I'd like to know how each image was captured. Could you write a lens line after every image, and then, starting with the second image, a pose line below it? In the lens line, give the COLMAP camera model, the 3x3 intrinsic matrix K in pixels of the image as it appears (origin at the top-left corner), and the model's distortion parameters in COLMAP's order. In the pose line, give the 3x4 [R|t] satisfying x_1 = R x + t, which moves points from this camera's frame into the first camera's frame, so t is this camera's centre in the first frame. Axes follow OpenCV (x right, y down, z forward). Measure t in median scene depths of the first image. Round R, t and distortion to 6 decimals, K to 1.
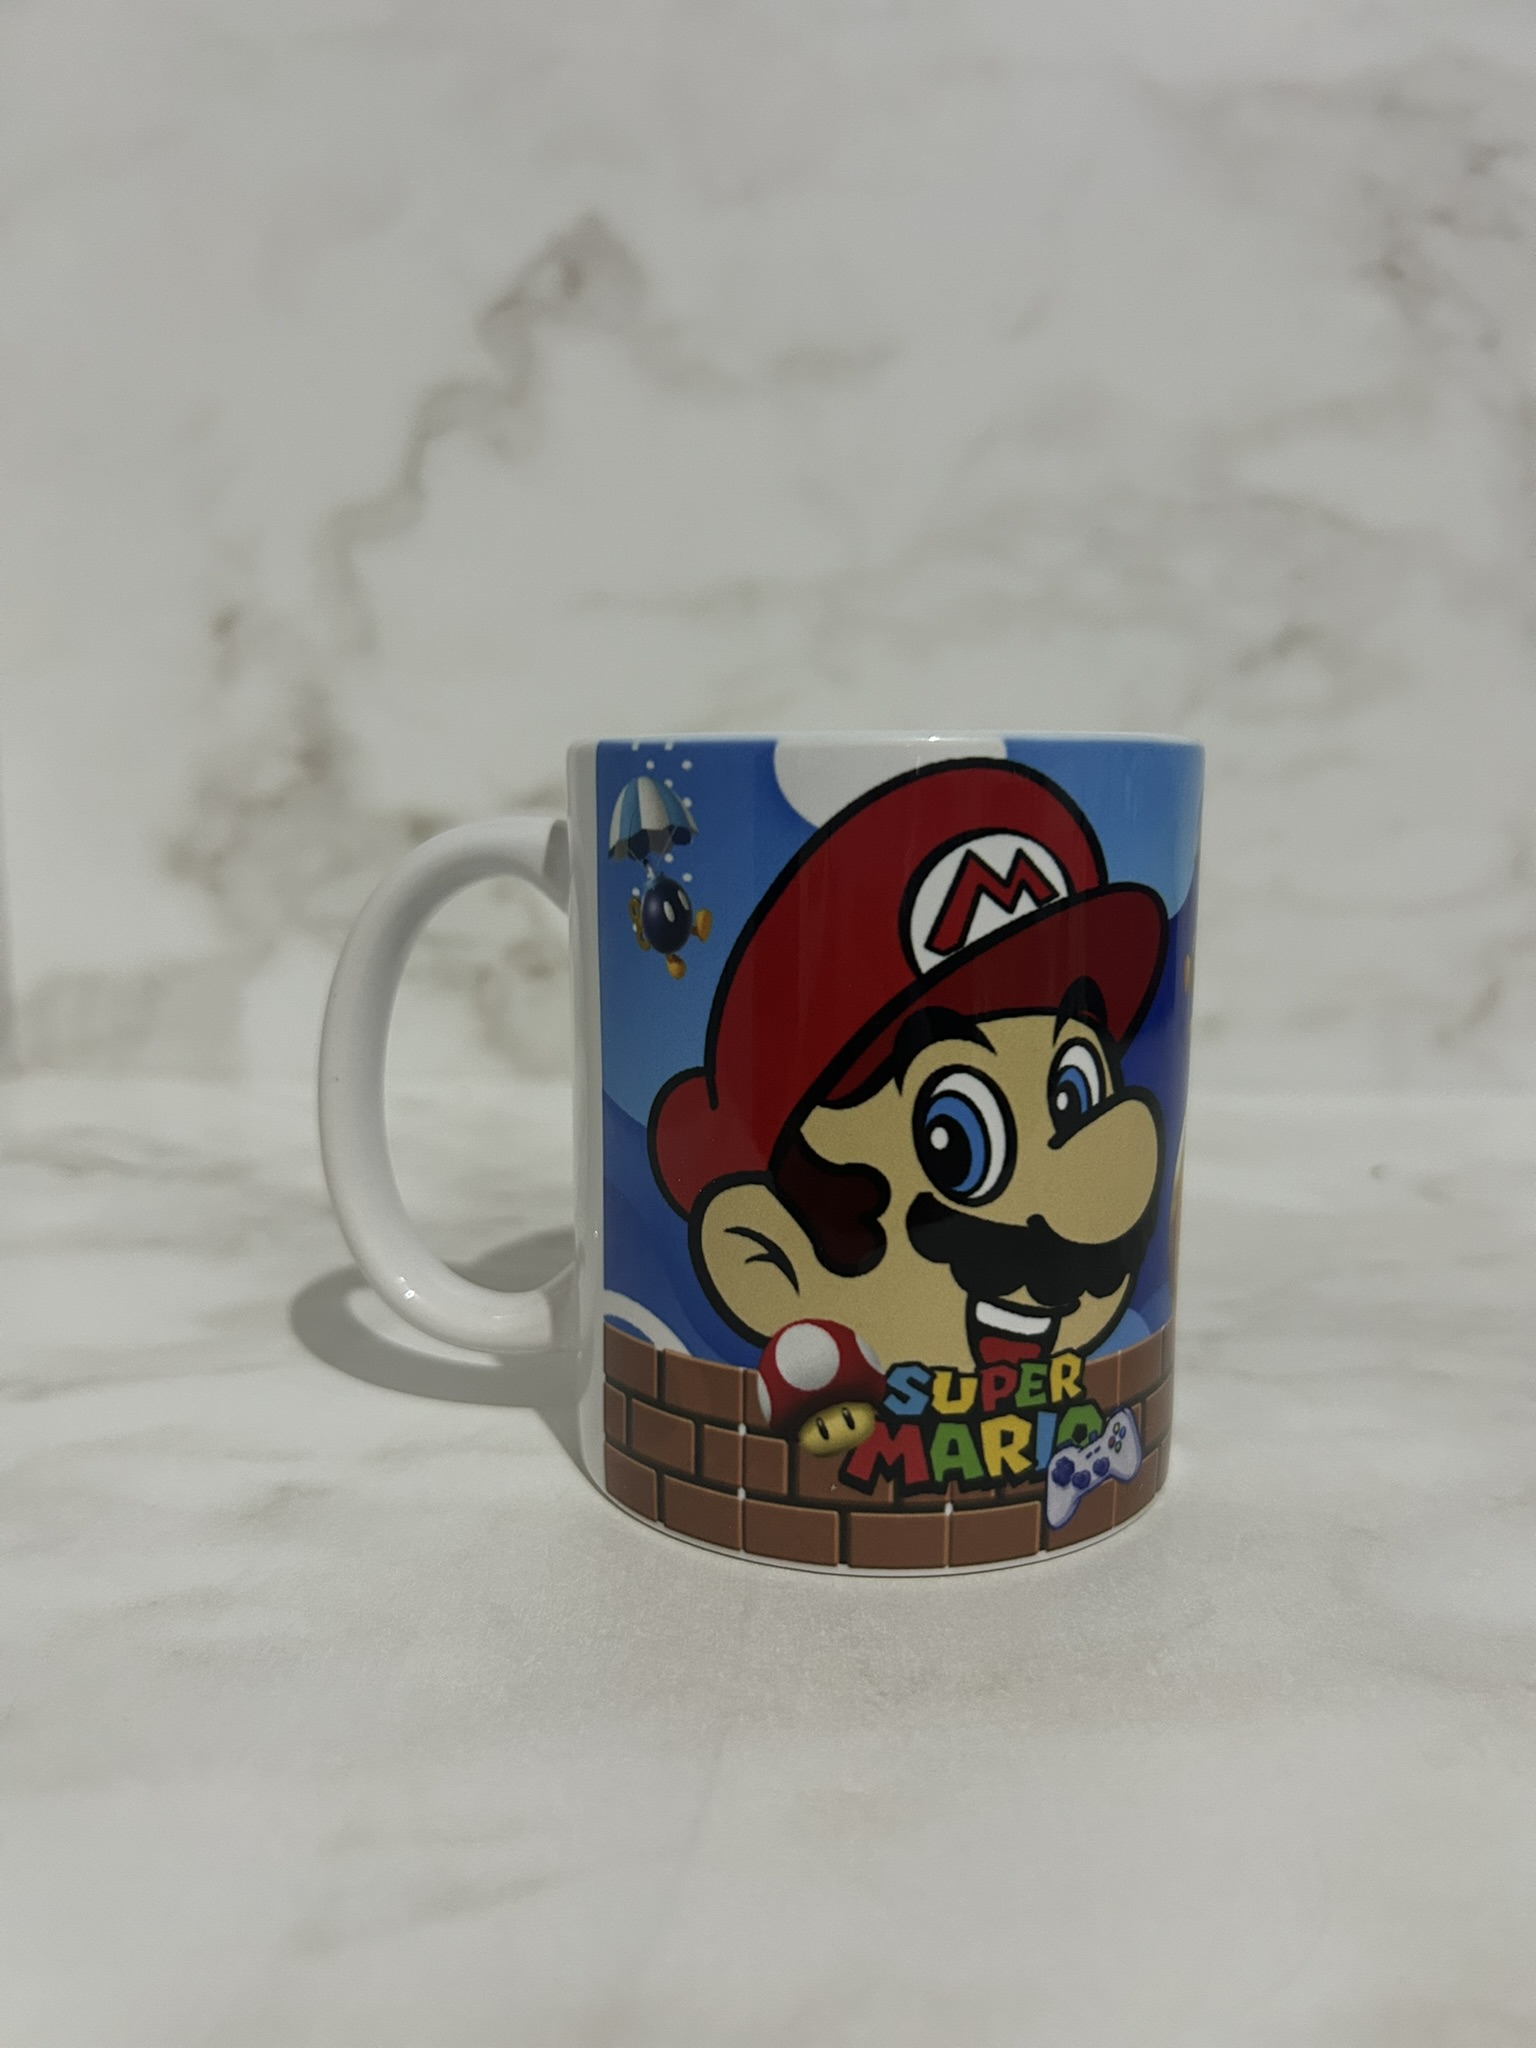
lens RADIAL K [[1558.8, 0, 732.7], [0, 1558.8, 1051.4], [0, 0, 1]] dist [-0.022789, -0.008121]
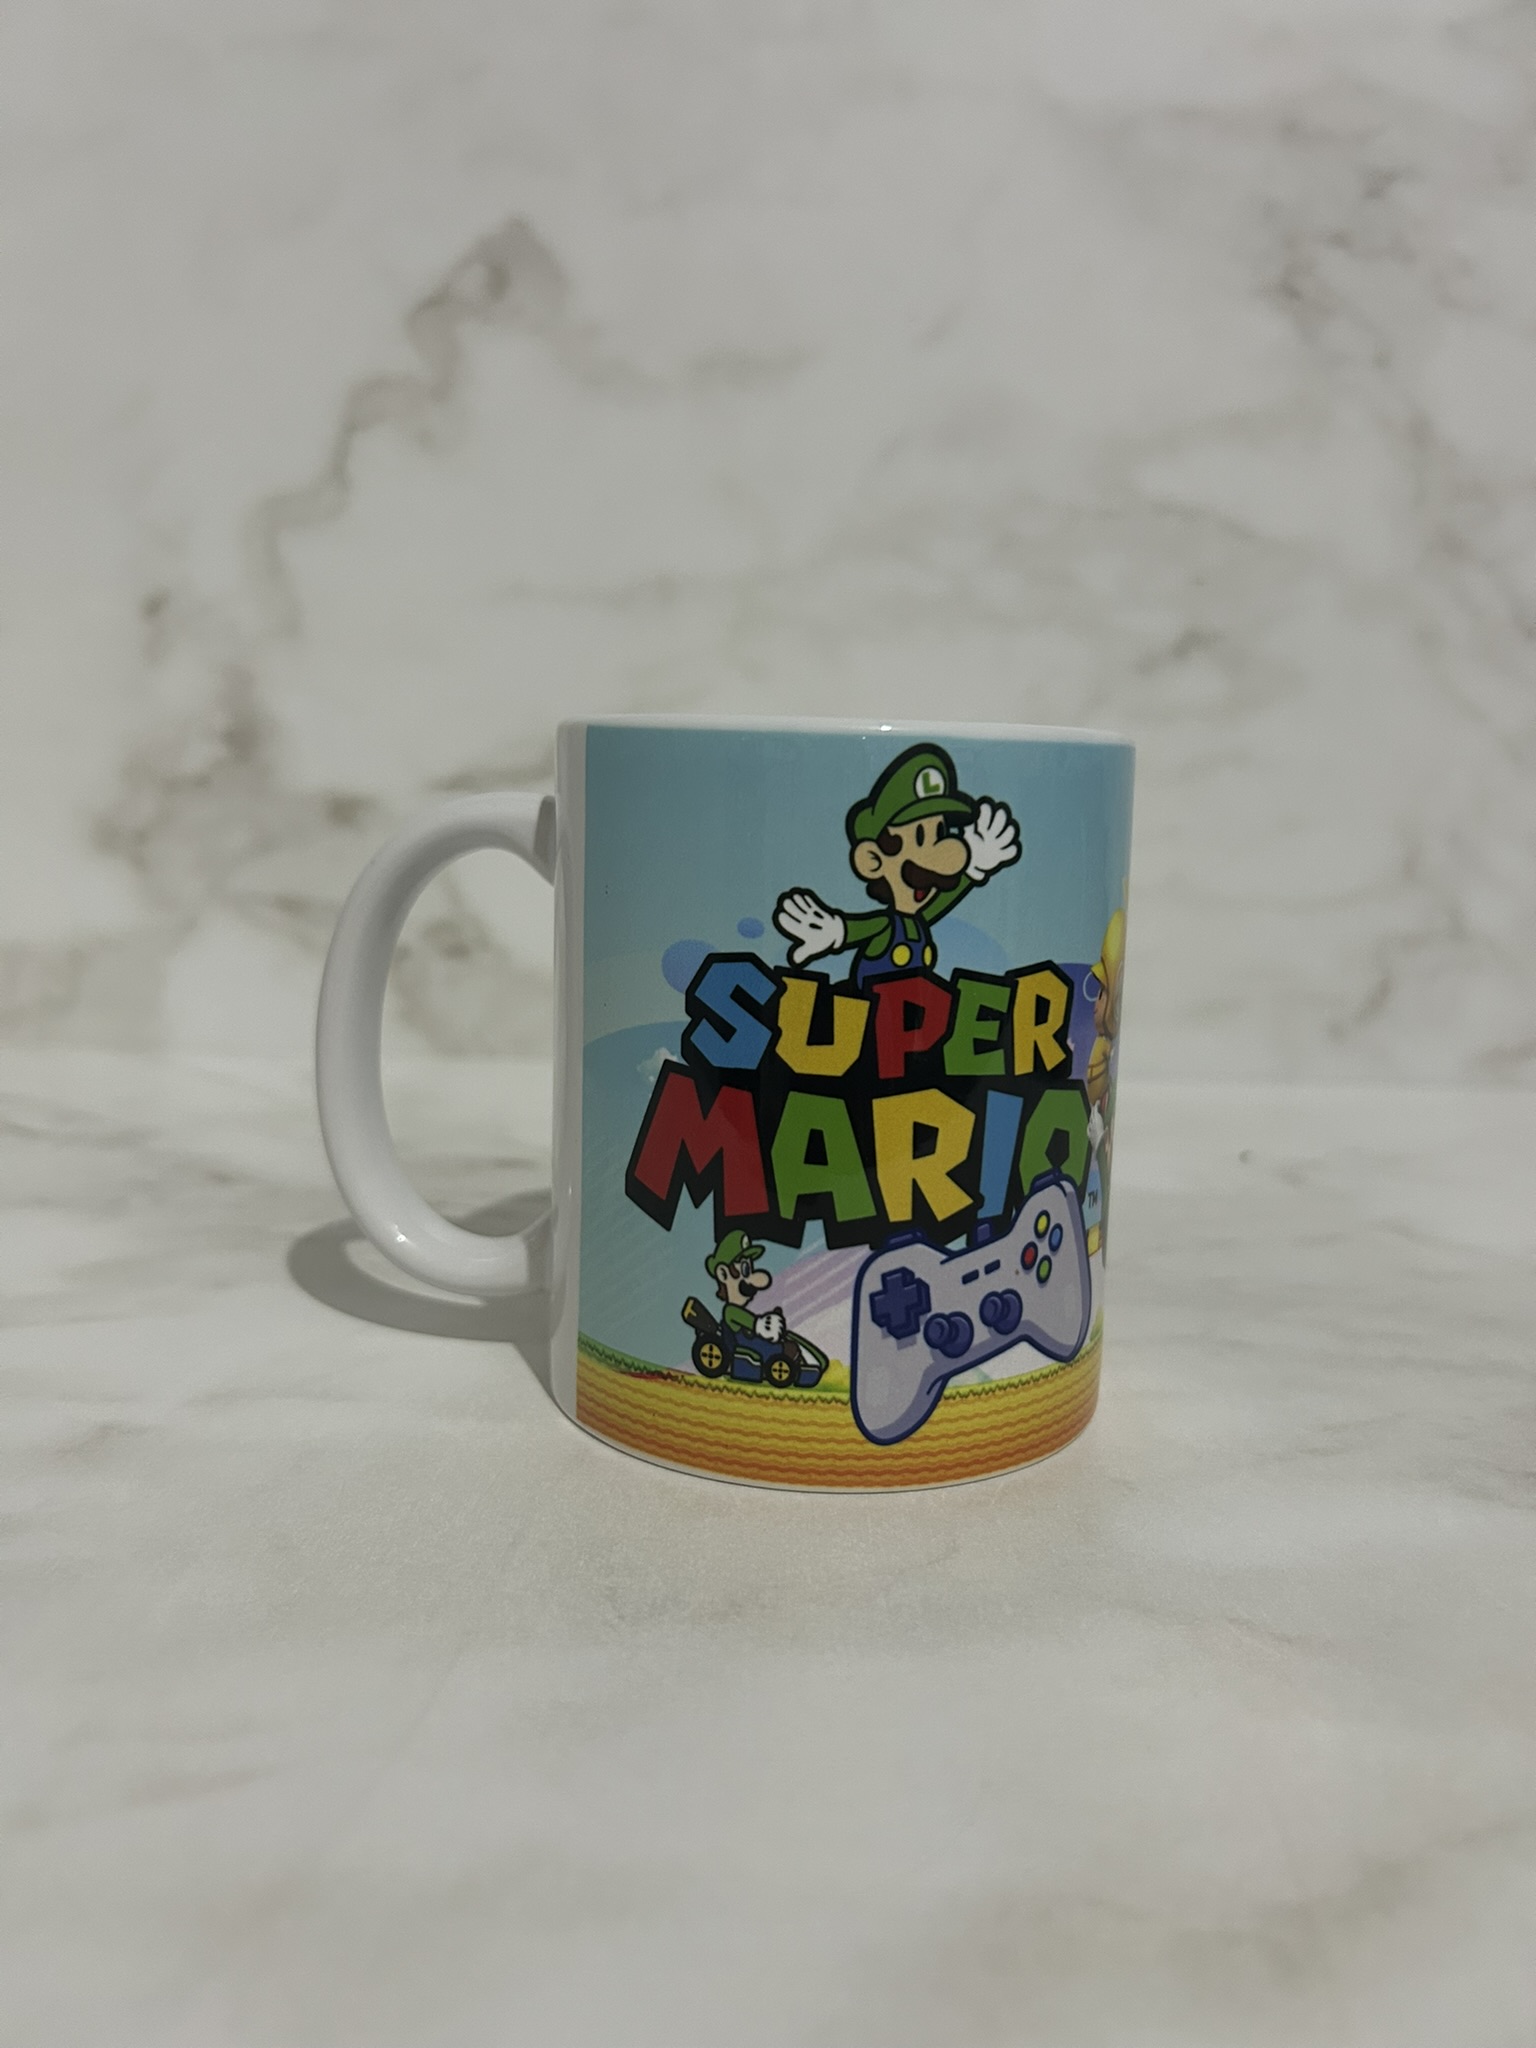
lens RADIAL K [[1558.8, 0, 763.2], [0, 1558.8, 1027.5], [0, 0, 1]] dist [-0.022789, -0.008121]
pose [[0.999720, 0.018021, 0.015309, 0.089094], [-0.017824, 0.999757, -0.012947, 0.011836], [-0.015539, 0.012670, 0.999799, -0.036375]]
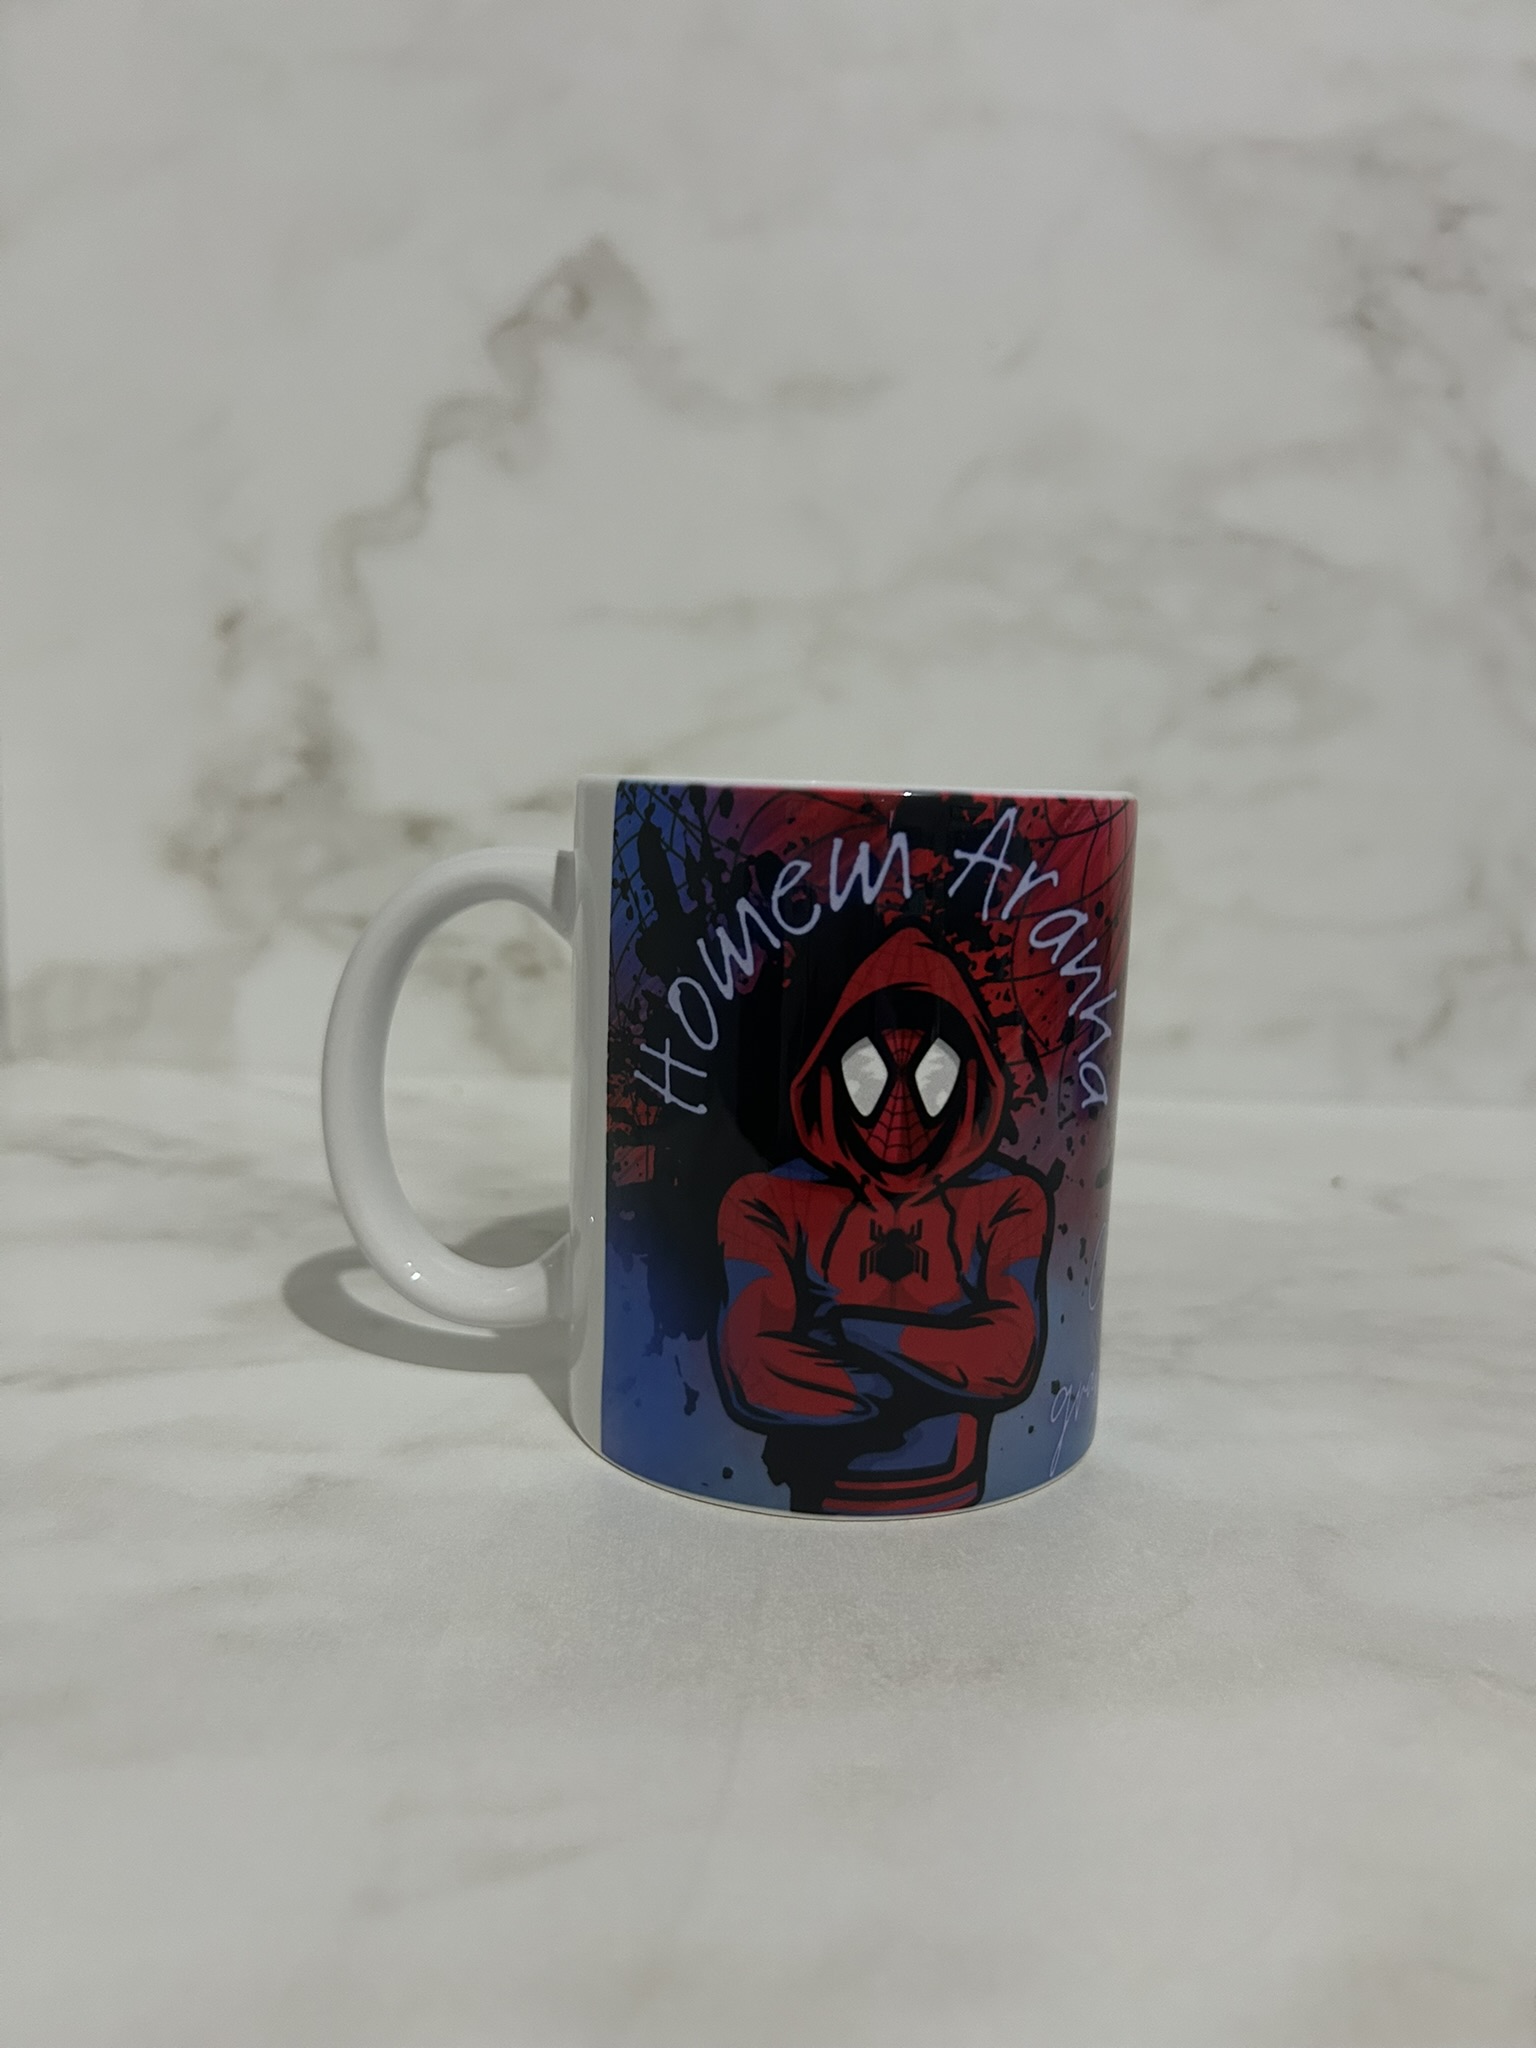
lens RADIAL K [[1558.8, 0, 752.5], [0, 1558.8, 1023.7], [0, 0, 1]] dist [-0.022789, -0.008121]
pose [[0.999086, 0.019440, 0.038073, -0.024609], [-0.019107, 0.999776, -0.009097, -0.014720], [-0.038241, 0.008361, 0.999234, -0.040779]]
